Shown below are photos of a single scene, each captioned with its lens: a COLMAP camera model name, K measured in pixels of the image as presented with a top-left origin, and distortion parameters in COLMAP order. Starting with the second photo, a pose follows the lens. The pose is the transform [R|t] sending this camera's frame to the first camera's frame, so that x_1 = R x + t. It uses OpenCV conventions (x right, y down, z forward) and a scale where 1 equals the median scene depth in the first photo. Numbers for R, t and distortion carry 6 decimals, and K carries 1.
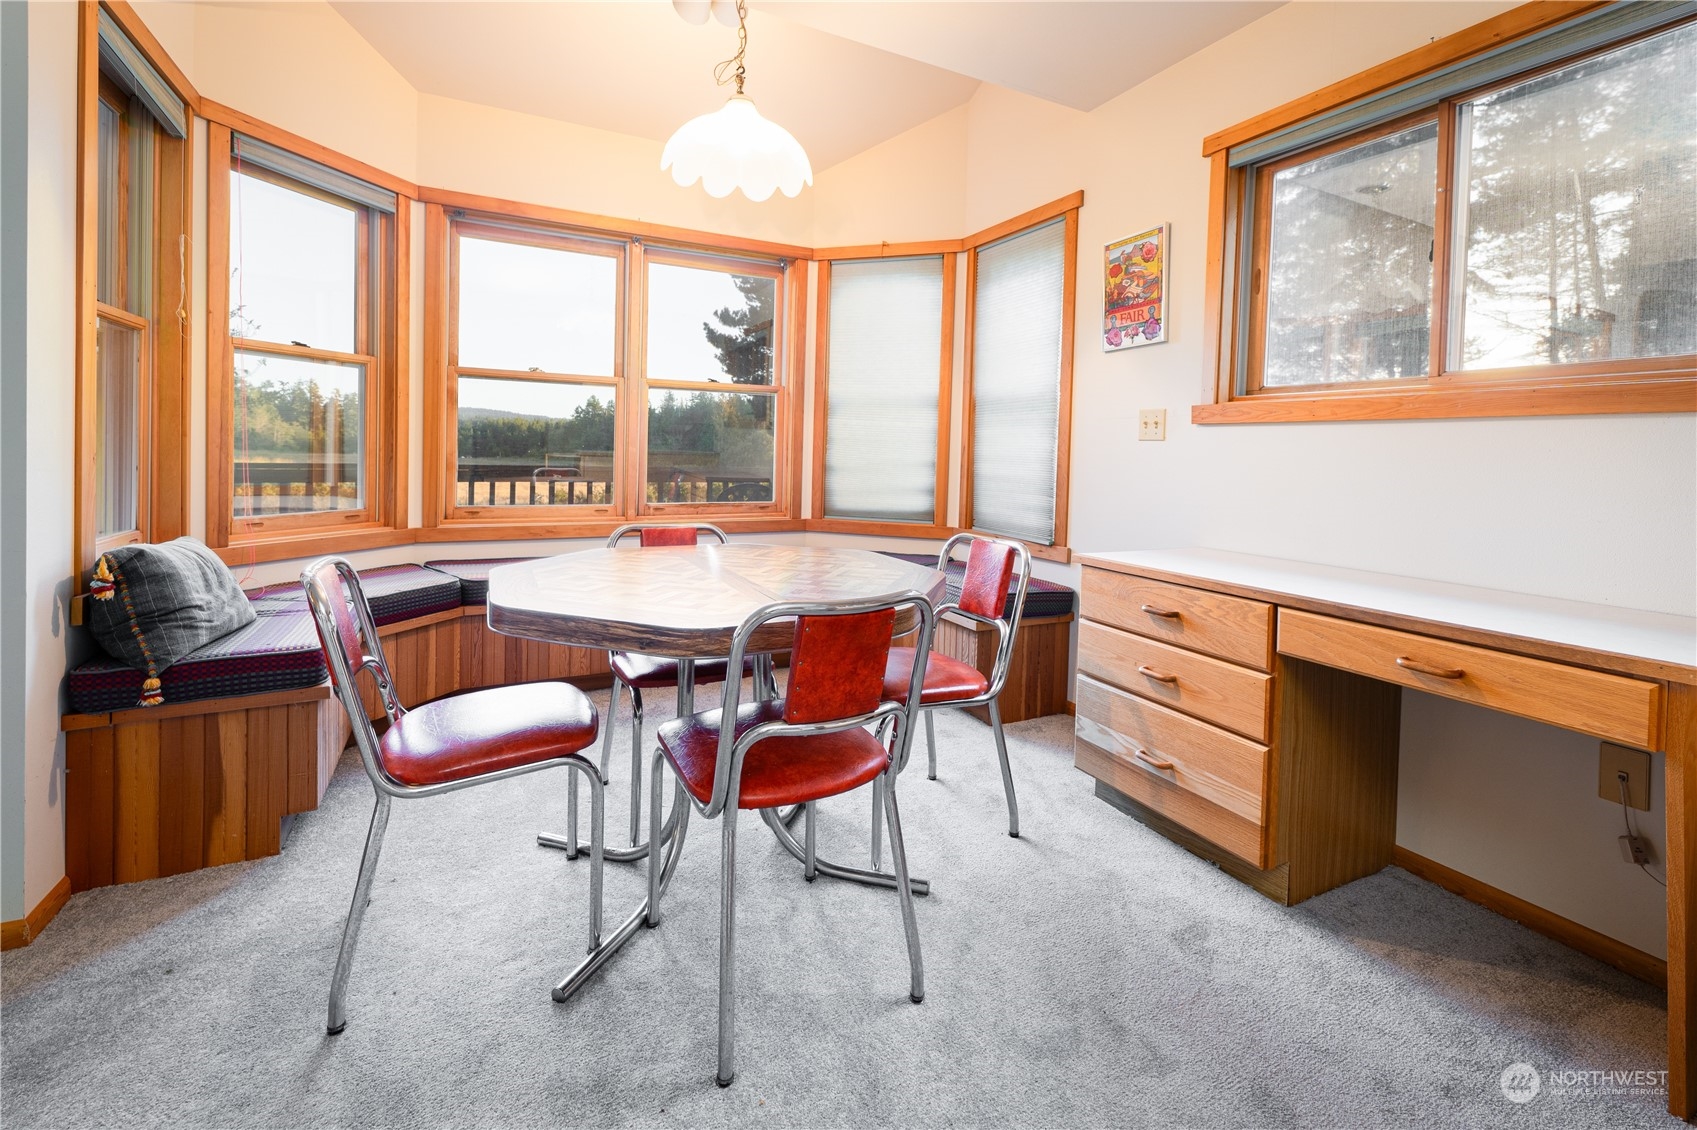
lens RADIAL K [[675.3, 0, 789.3], [0, 675.3, 454.8], [0, 0, 1]] dist [0.002048, 0.000181]
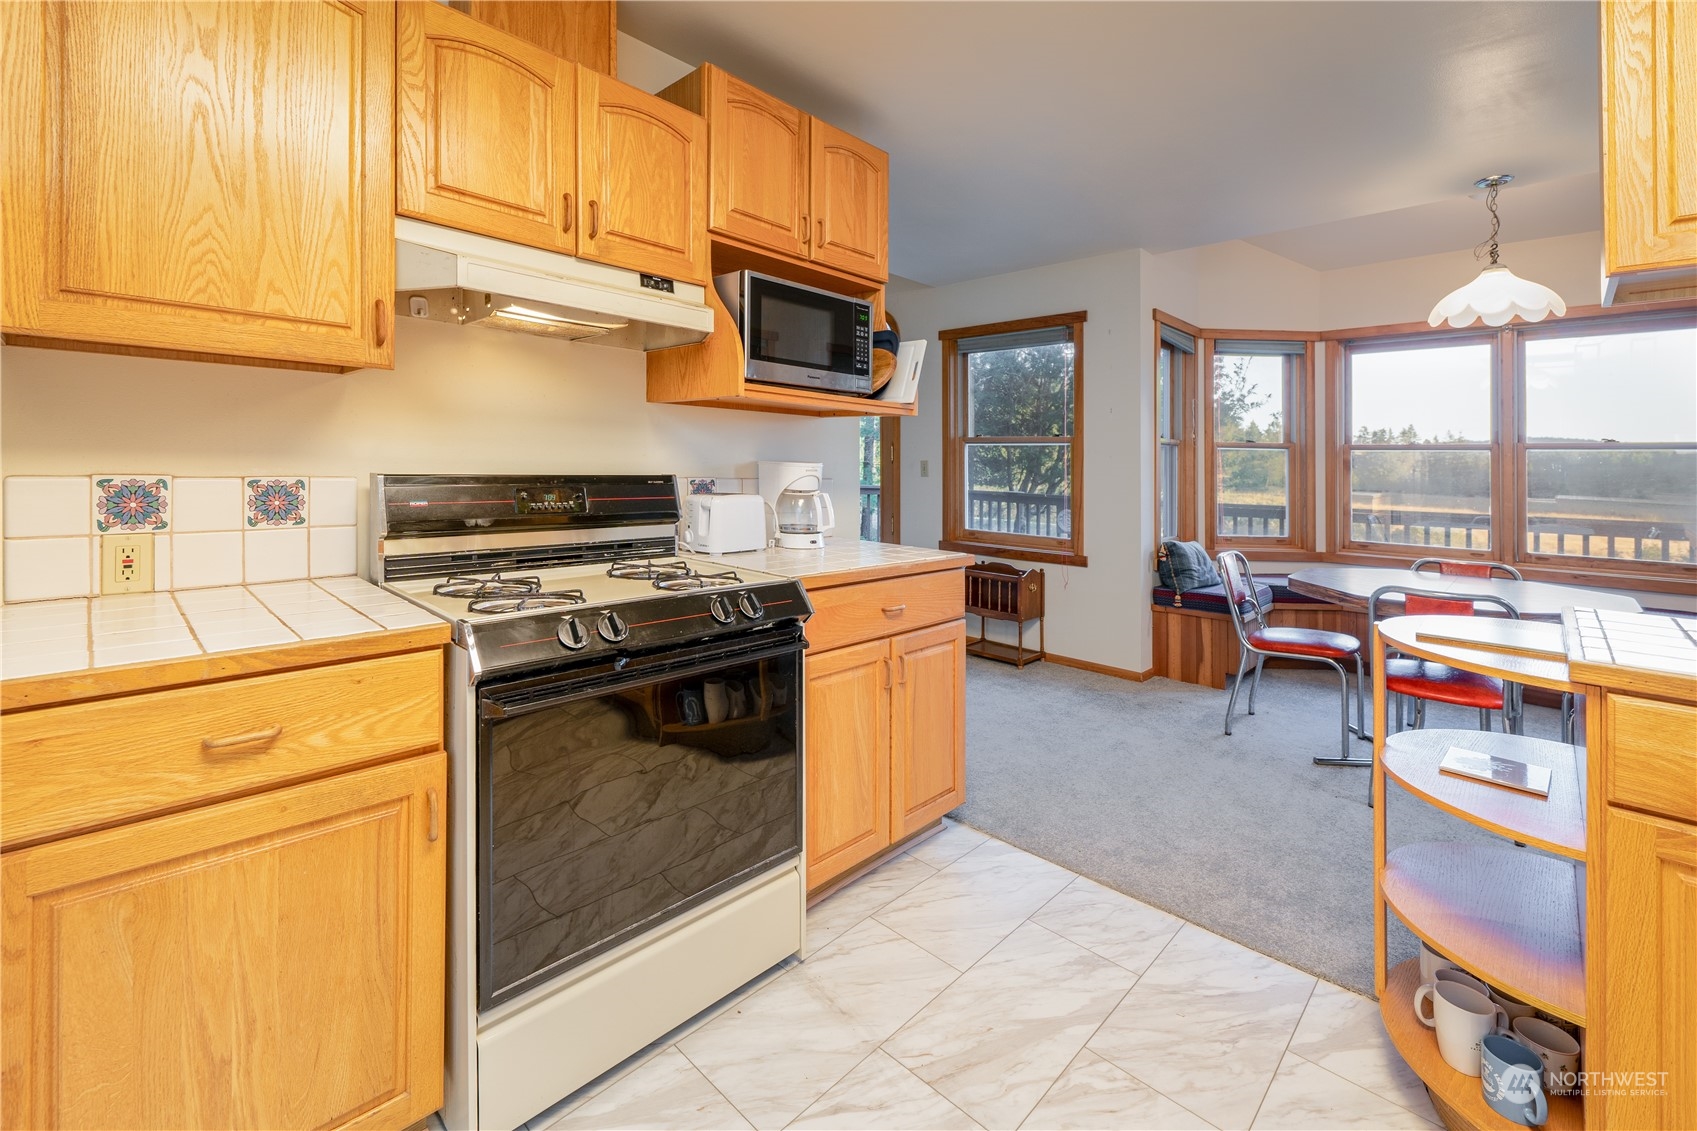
lens RADIAL K [[675.3, 0, 871.5], [0, 675.3, 464.6], [0, 0, 1]] dist [0.002048, 0.000181]
pose [[0.342789, -0.026834, -0.939029, 0.551127], [-0.013711, 0.999343, -0.033562, -0.024534], [0.939312, 0.024379, 0.342196, -0.496321]]
